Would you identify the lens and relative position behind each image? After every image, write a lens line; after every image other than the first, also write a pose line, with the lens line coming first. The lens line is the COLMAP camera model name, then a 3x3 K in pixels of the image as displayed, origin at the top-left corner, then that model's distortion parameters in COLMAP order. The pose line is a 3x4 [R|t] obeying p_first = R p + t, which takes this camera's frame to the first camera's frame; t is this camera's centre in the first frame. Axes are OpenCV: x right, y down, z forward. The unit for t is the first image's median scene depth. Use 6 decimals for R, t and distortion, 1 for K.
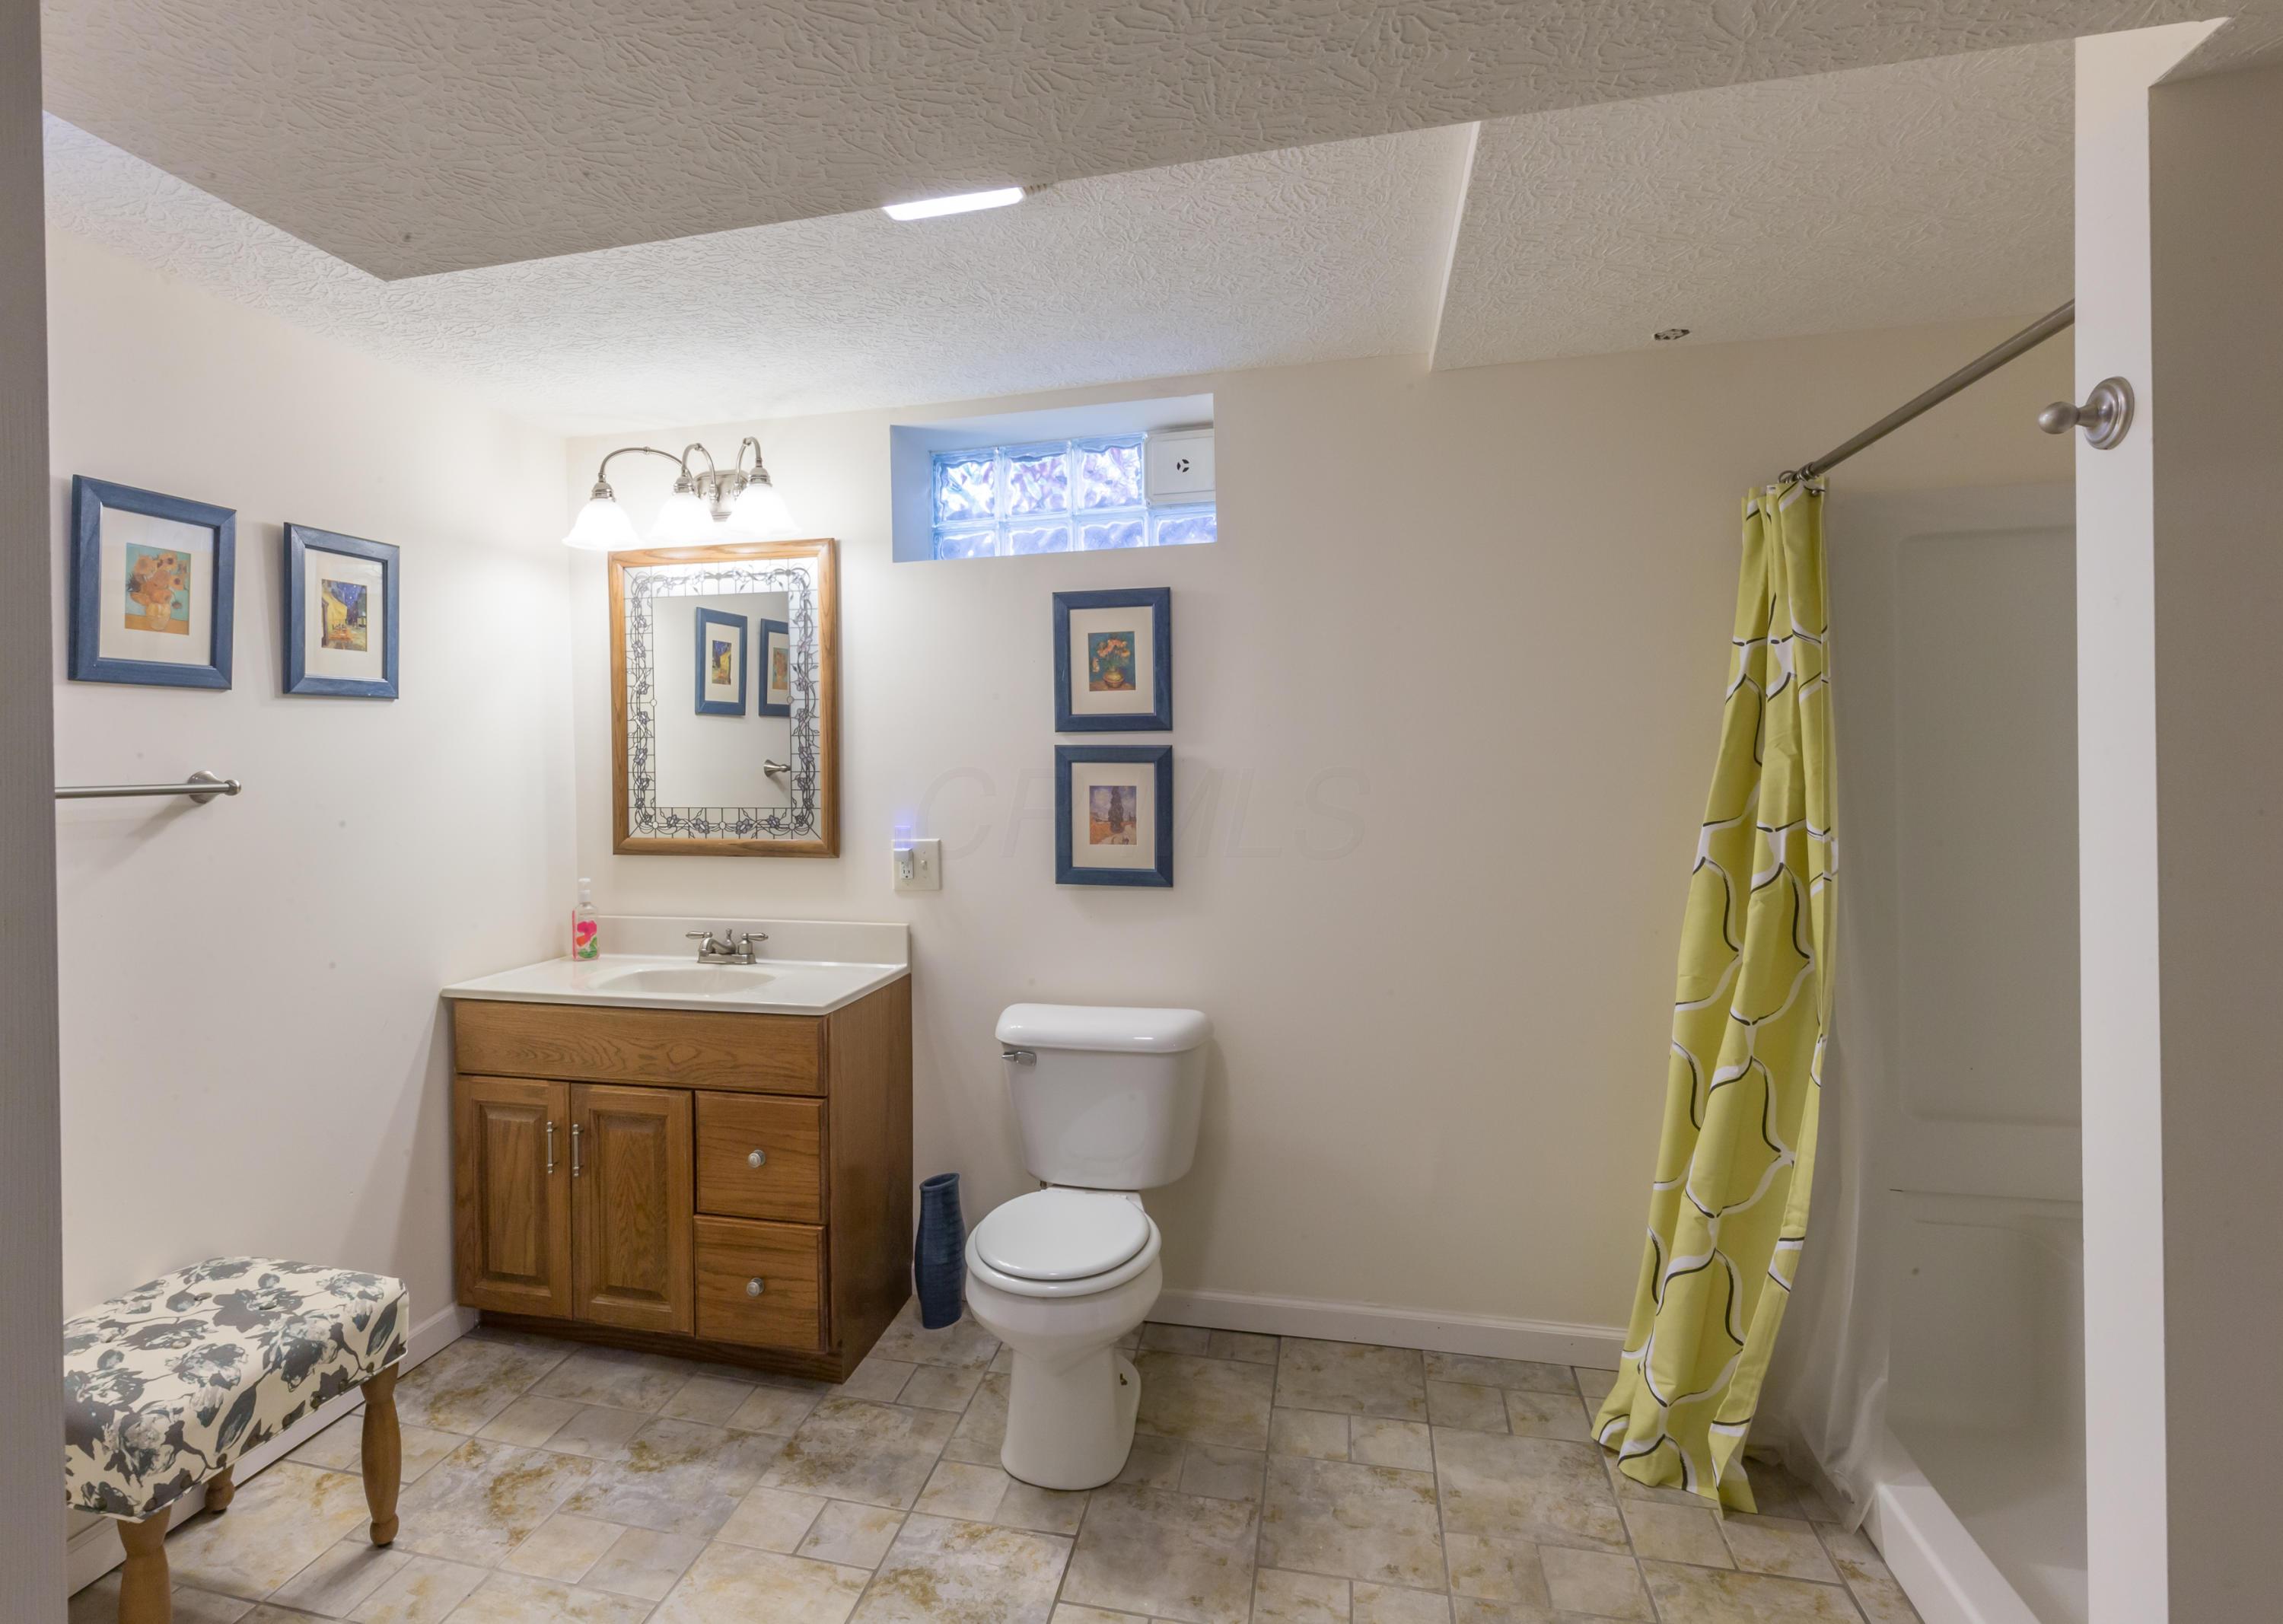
lens RADIAL K [[1151.7, 0, 1055.1], [0, 1151.7, 767.3], [0, 0, 1]] dist [0.003484, 0.000109]
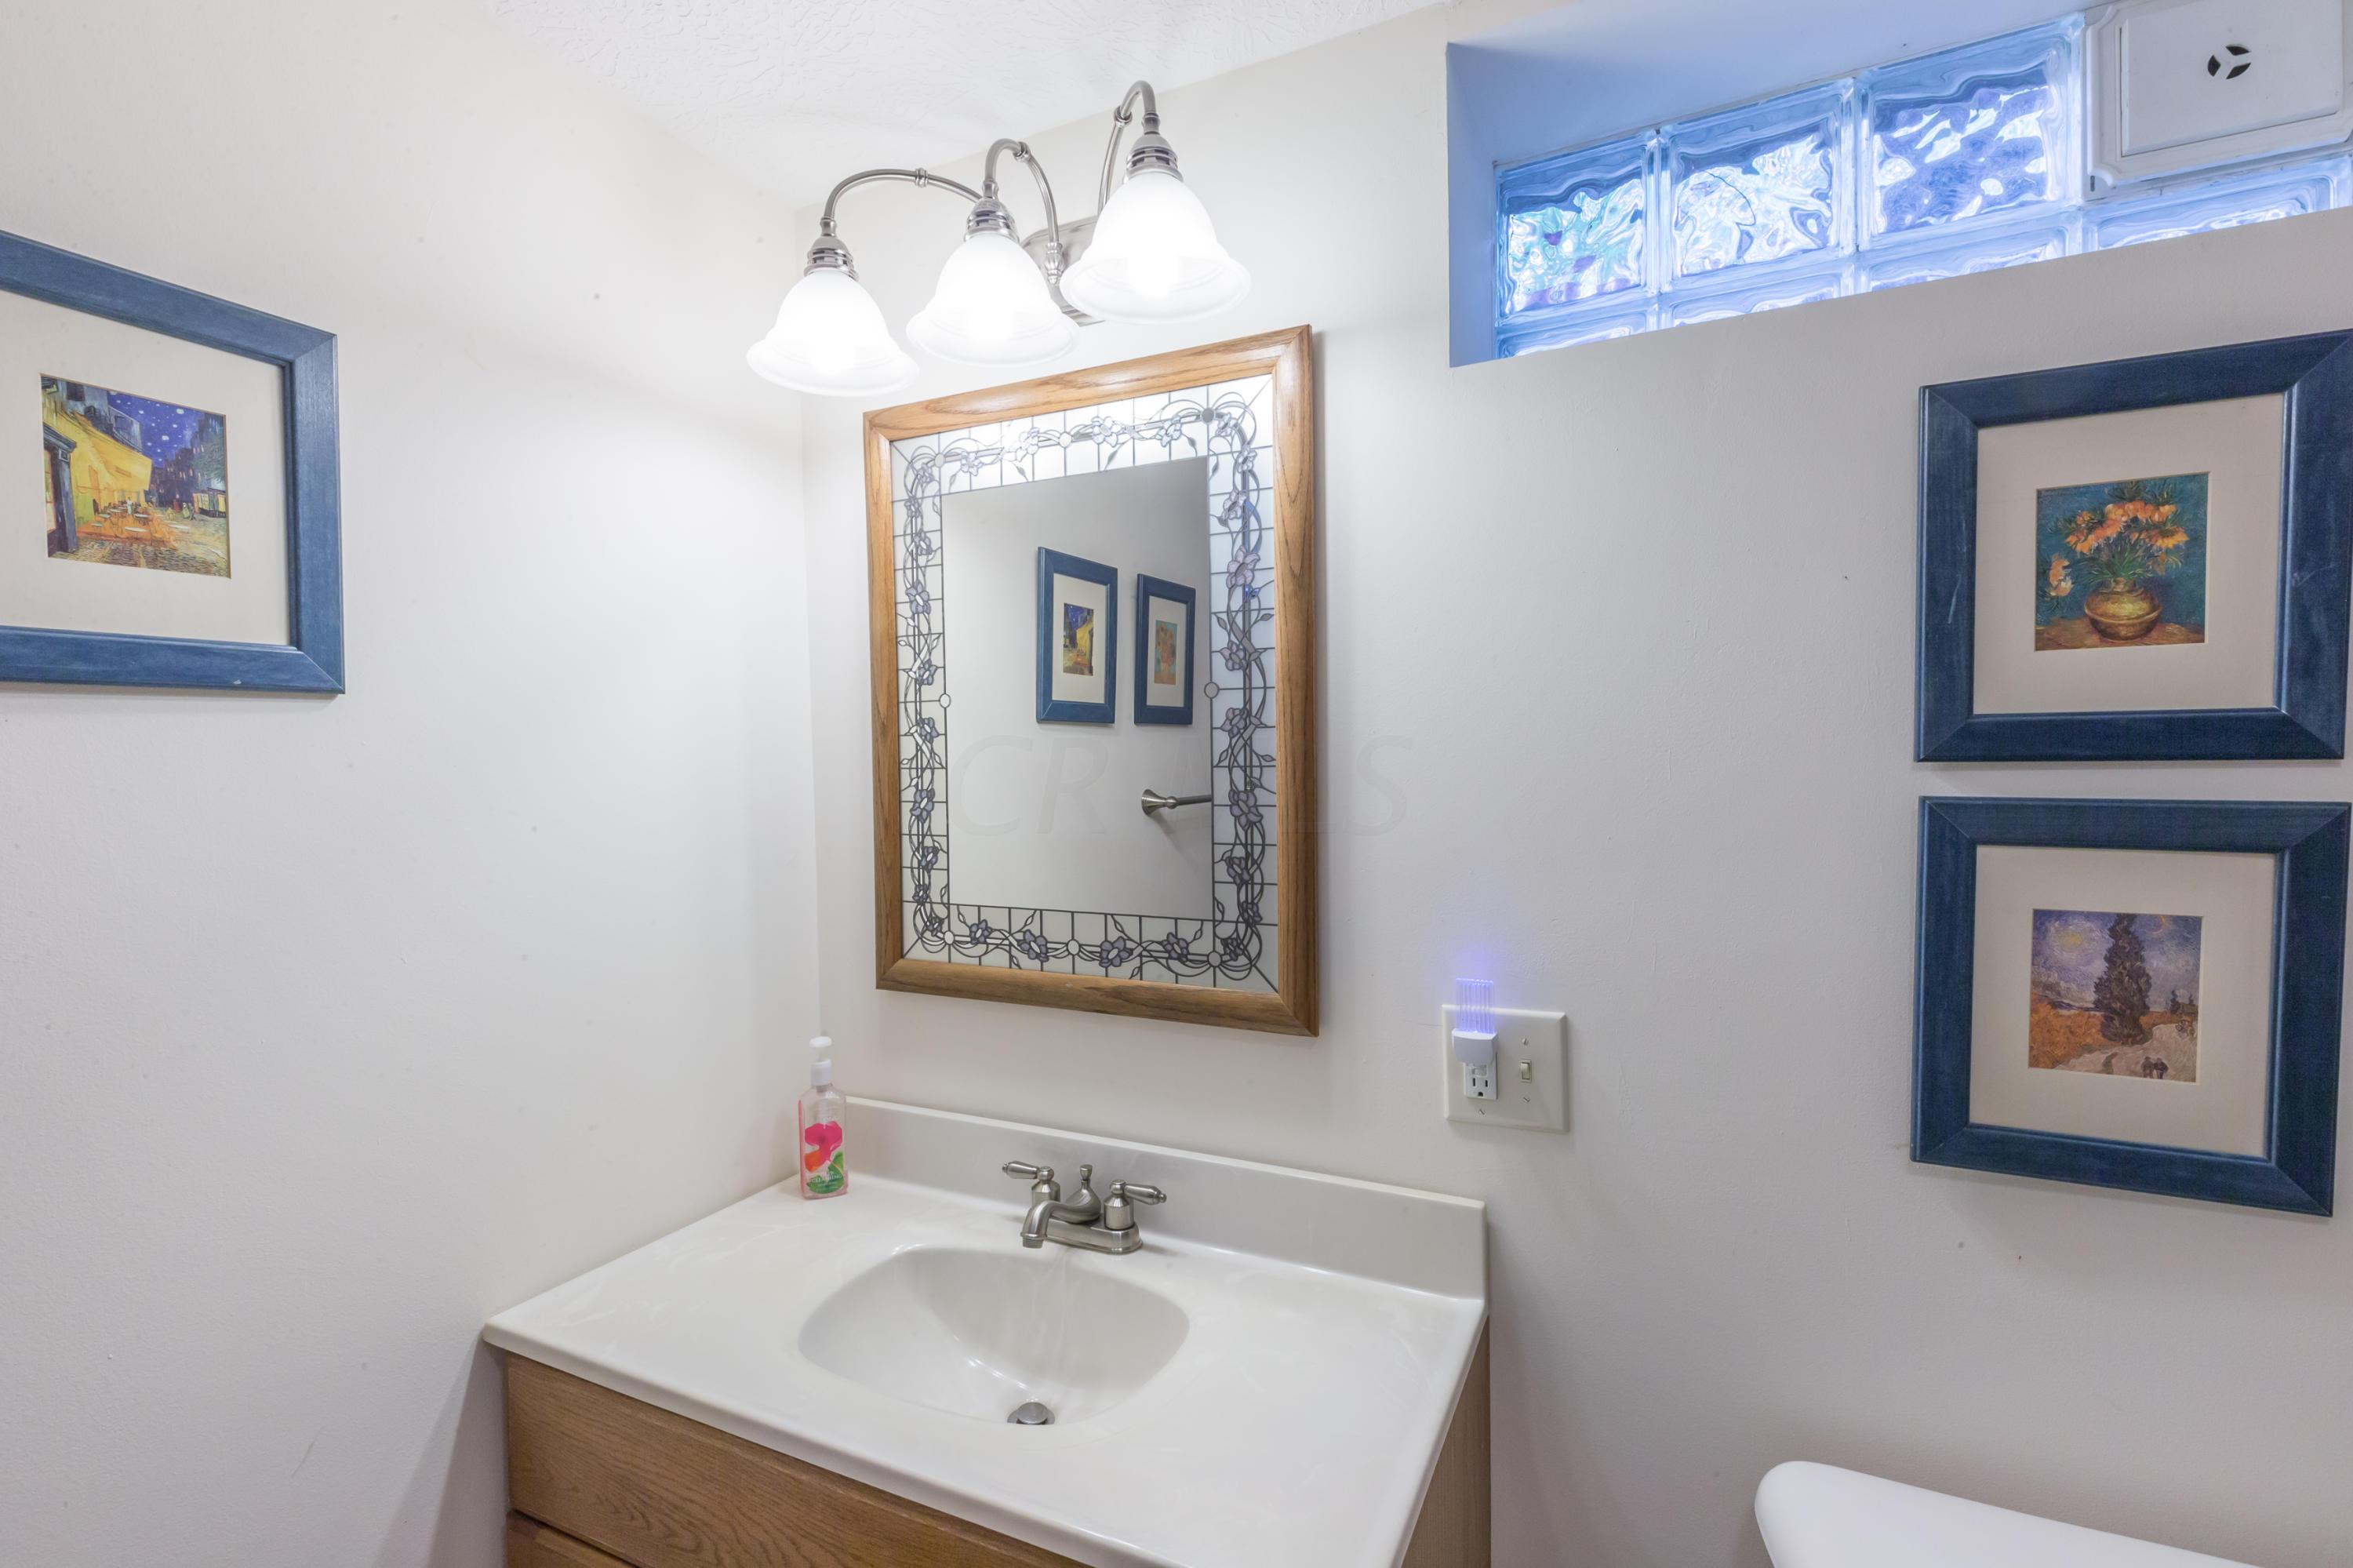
lens RADIAL K [[1050.1, 0, 1176.5], [0, 1050.1, 784.0], [0, 0, 1]] dist [-0.011641, 0.000125]
pose [[0.980151, 0.002854, -0.198233, -0.159541], [-0.000036, 0.999899, 0.014218, -0.026435], [0.198254, -0.013929, 0.980052, 0.579914]]
